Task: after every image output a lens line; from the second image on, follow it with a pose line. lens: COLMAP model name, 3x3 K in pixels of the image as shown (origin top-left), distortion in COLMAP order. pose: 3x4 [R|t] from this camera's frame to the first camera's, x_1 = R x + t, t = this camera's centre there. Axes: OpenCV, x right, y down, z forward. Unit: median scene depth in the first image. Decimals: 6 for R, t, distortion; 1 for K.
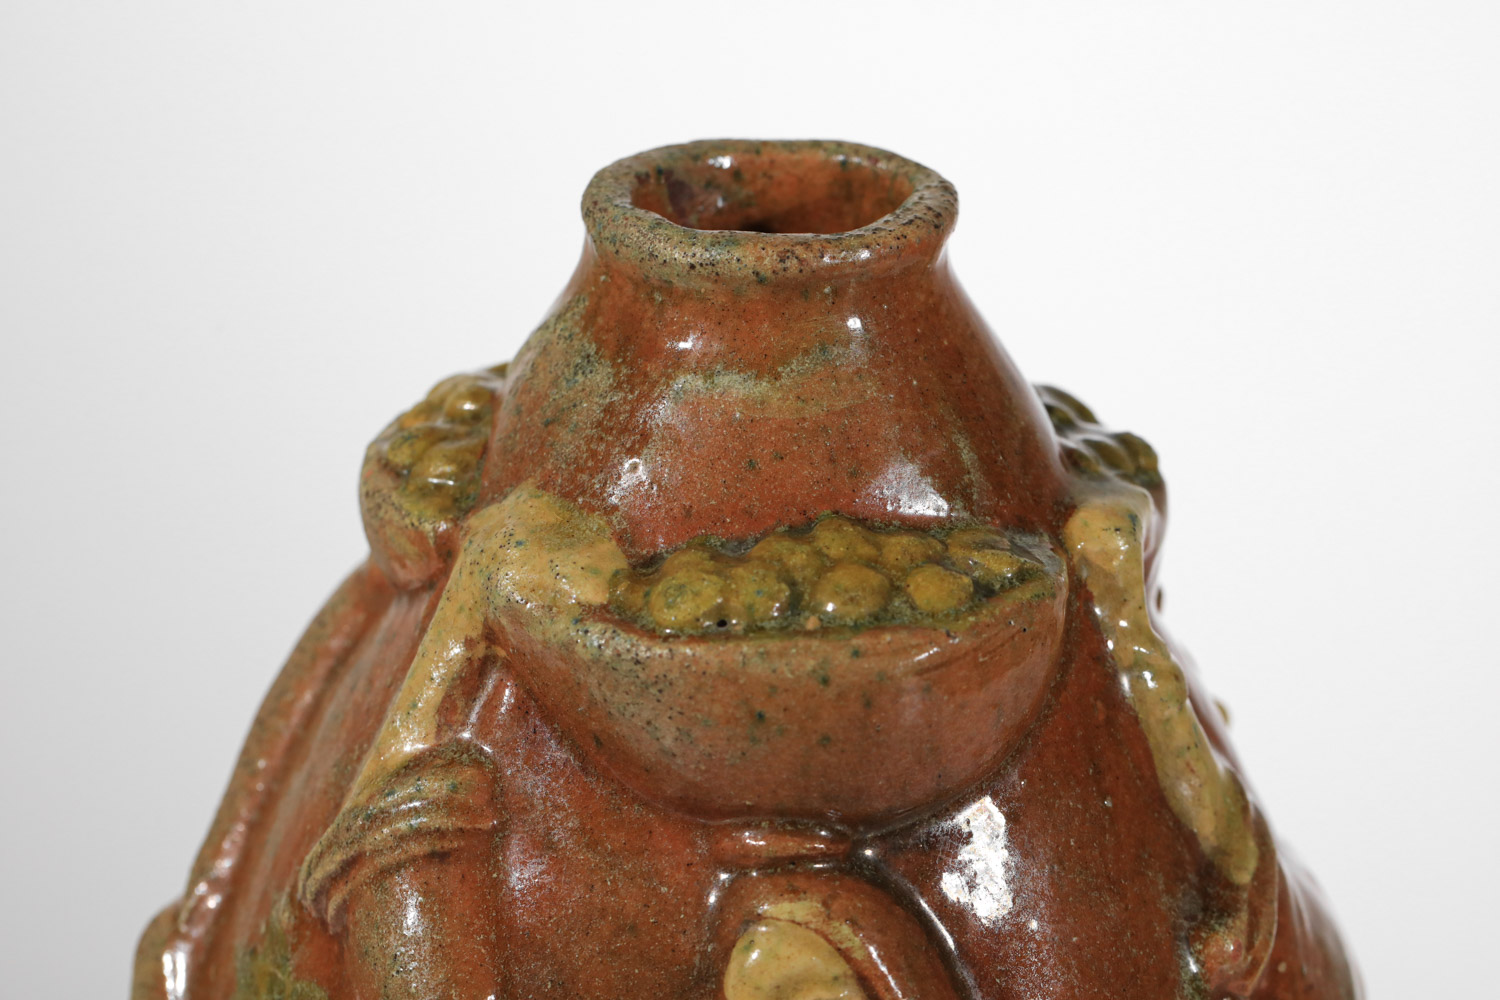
lens RADIAL K [[4926.0, 0, 750.0], [0, 4926.0, 500.0], [0, 0, 1]] dist [-0.035708, -0.478160]
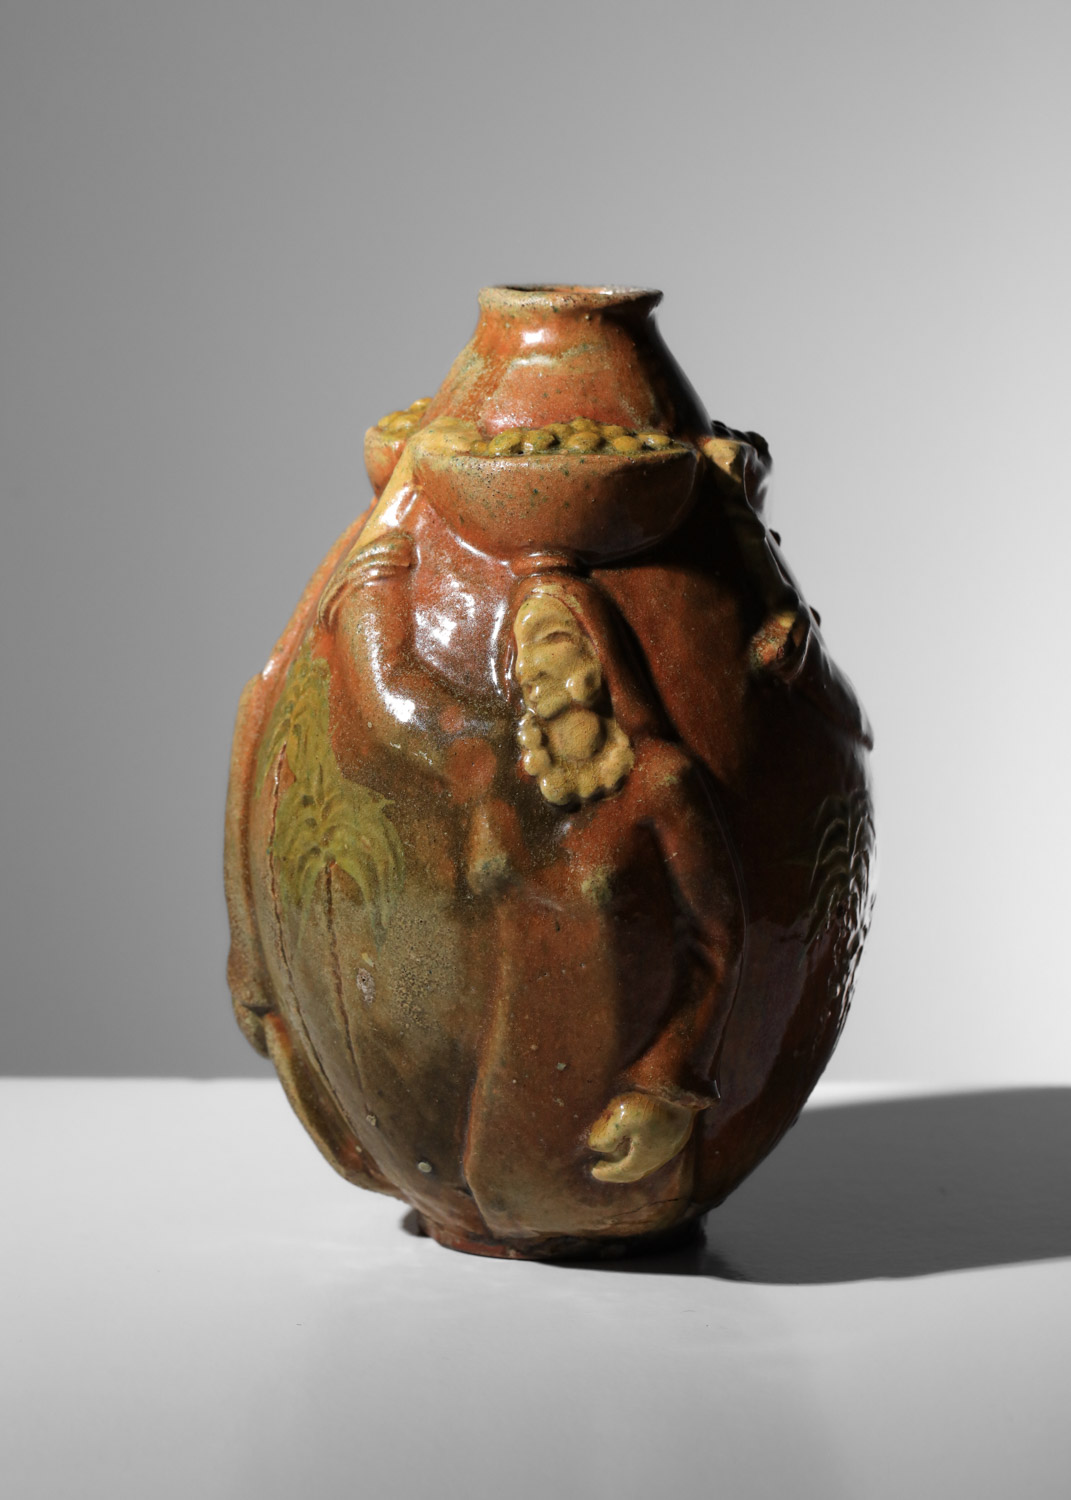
lens RADIAL K [[4542.2, 0, 535.5], [0, 4542.2, 750.0], [0, 0, 1]] dist [-0.068961, -0.274521]
pose [[0.993695, 0.033863, -0.106881, 0.202679], [-0.054946, 0.978055, -0.200972, 0.515662], [0.097730, 0.205578, 0.973749, -0.807670]]
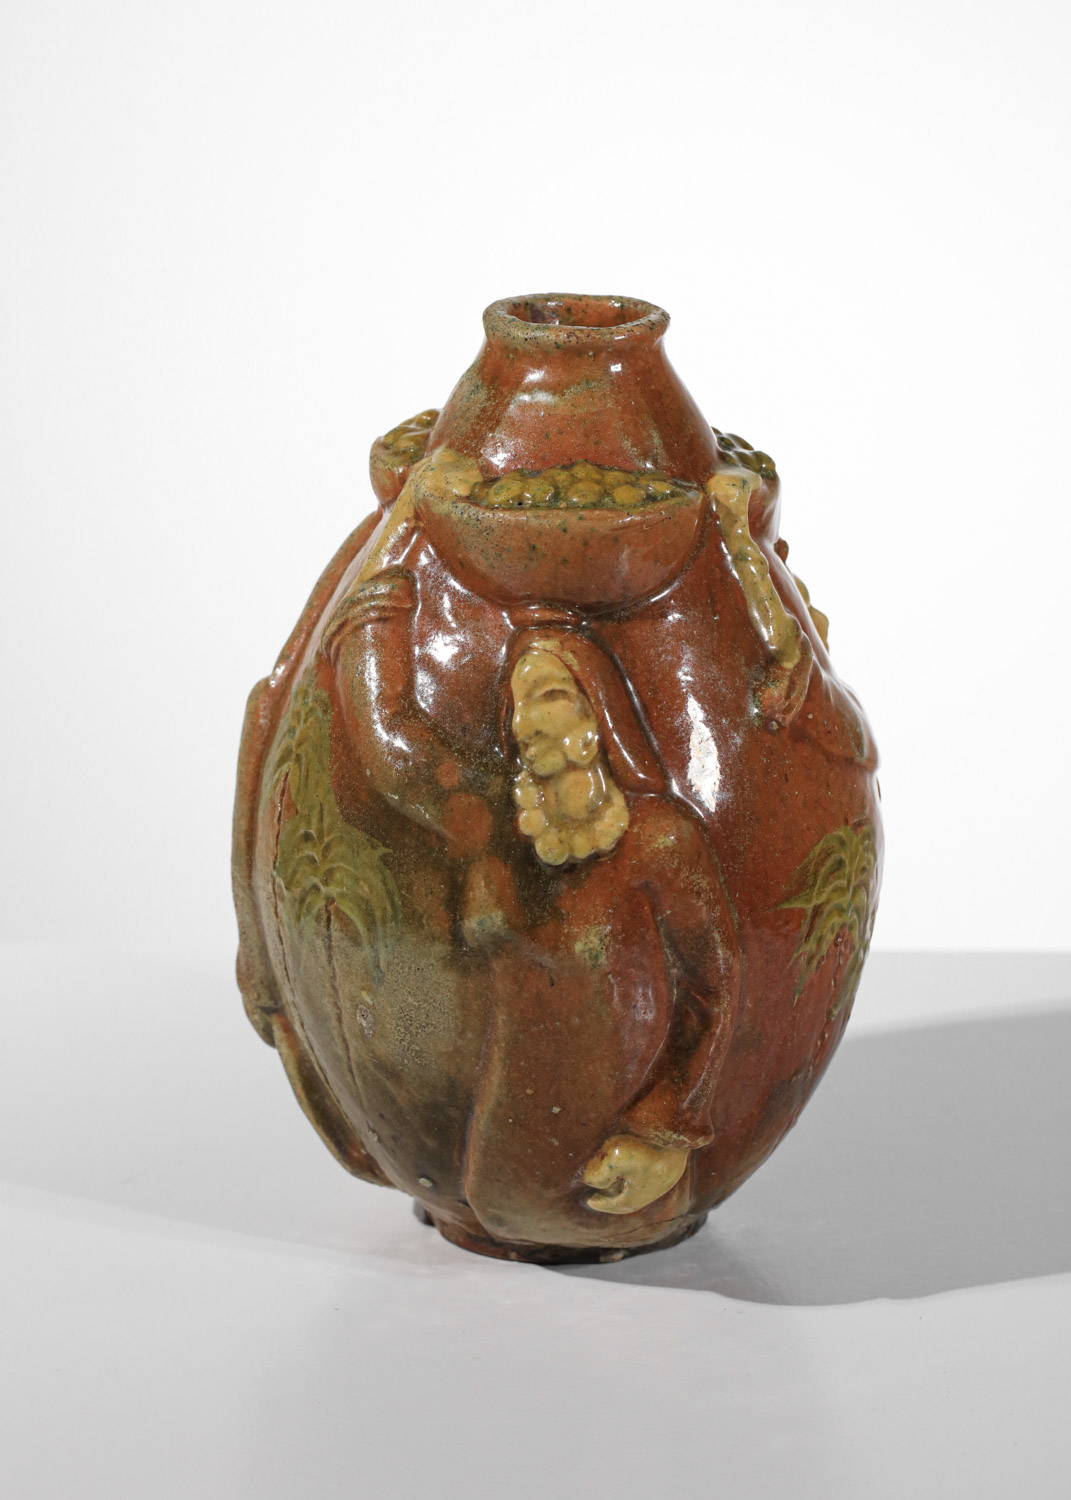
lens RADIAL K [[4542.2, 0, 535.5], [0, 4542.2, 750.0], [0, 0, 1]] dist [-0.068961, -0.274521]
pose [[0.990019, 0.058585, -0.128182, 0.242918], [-0.066671, 0.995986, -0.059726, 0.233785], [0.124168, 0.067676, 0.989951, -0.845754]]
